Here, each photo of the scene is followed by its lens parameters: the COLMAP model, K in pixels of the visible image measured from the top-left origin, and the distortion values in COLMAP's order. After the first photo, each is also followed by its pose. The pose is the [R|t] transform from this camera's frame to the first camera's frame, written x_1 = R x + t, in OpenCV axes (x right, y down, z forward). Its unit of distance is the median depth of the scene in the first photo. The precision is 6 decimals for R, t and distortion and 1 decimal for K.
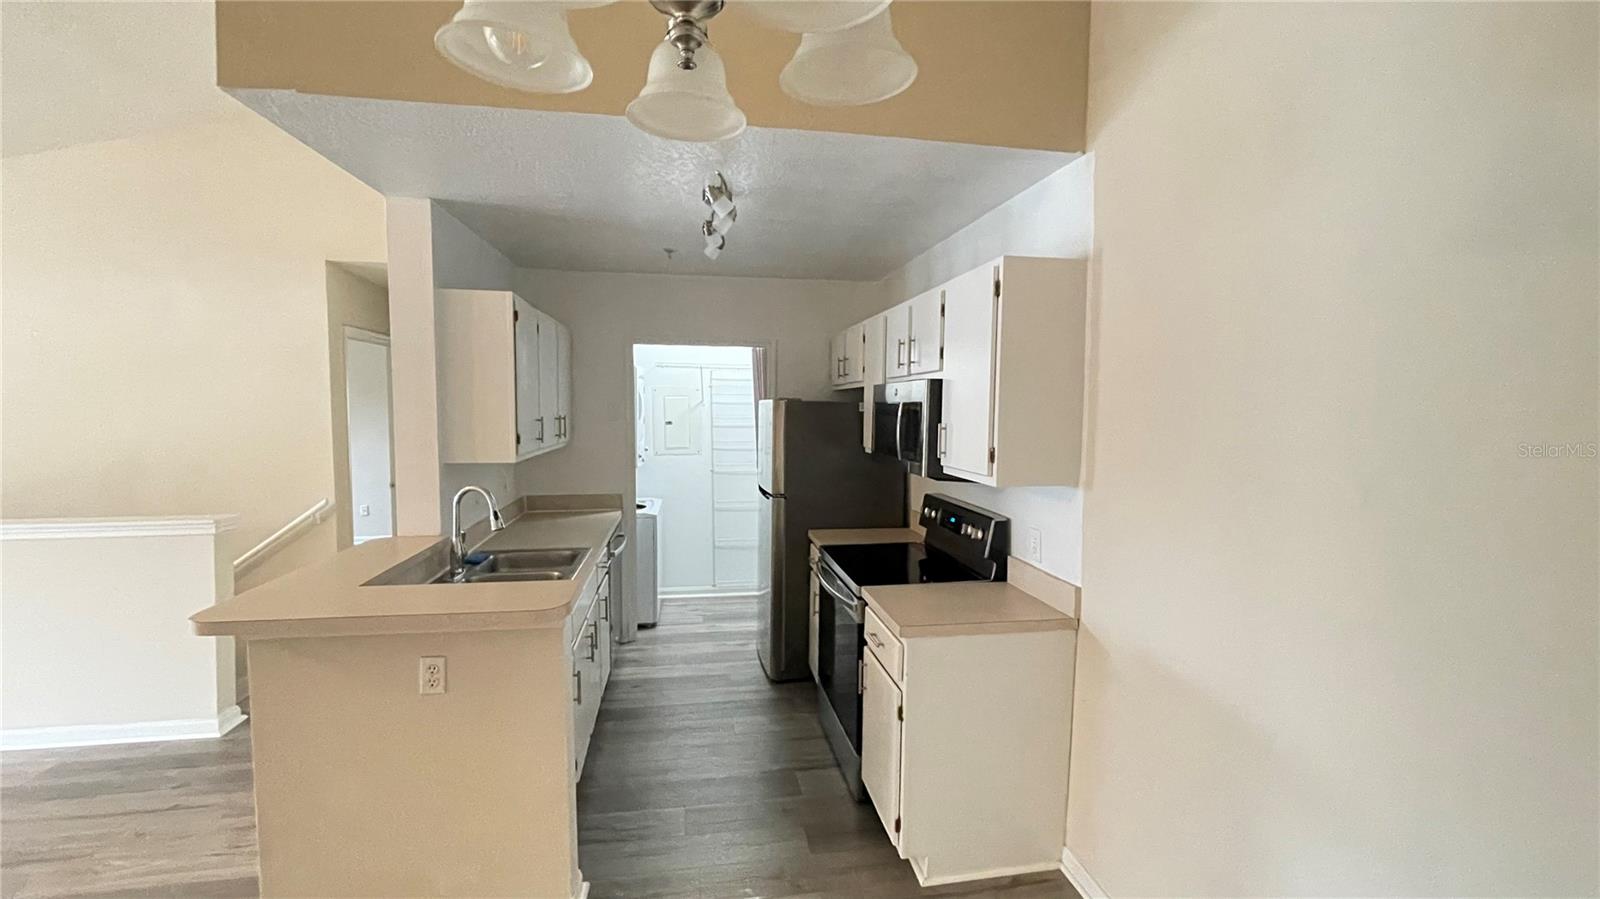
lens RADIAL K [[643.6, 0, 790.7], [0, 643.6, 452.7], [0, 0, 1]] dist [0.001784, -0.002418]
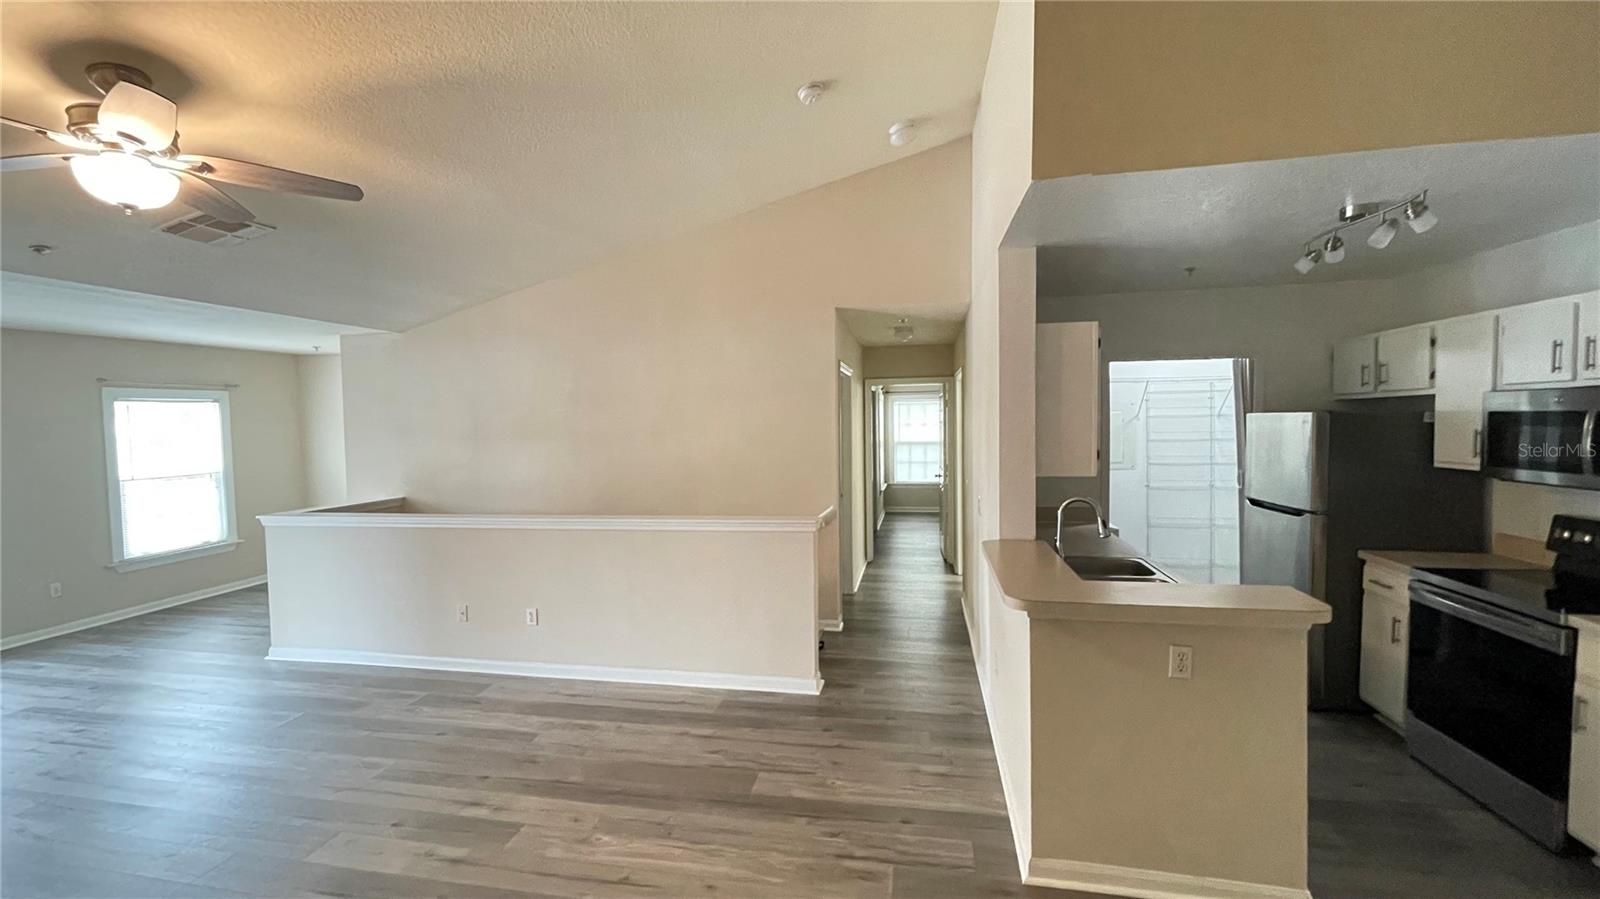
lens RADIAL K [[646.1, 0, 793.6], [0, 646.1, 451.1], [0, 0, 1]] dist [-0.003854, -0.000479]
pose [[0.936193, -0.007911, -0.351396, -0.498237], [-0.000435, 0.999720, -0.023665, -0.001311], [0.351485, 0.022308, 0.935928, -0.203612]]
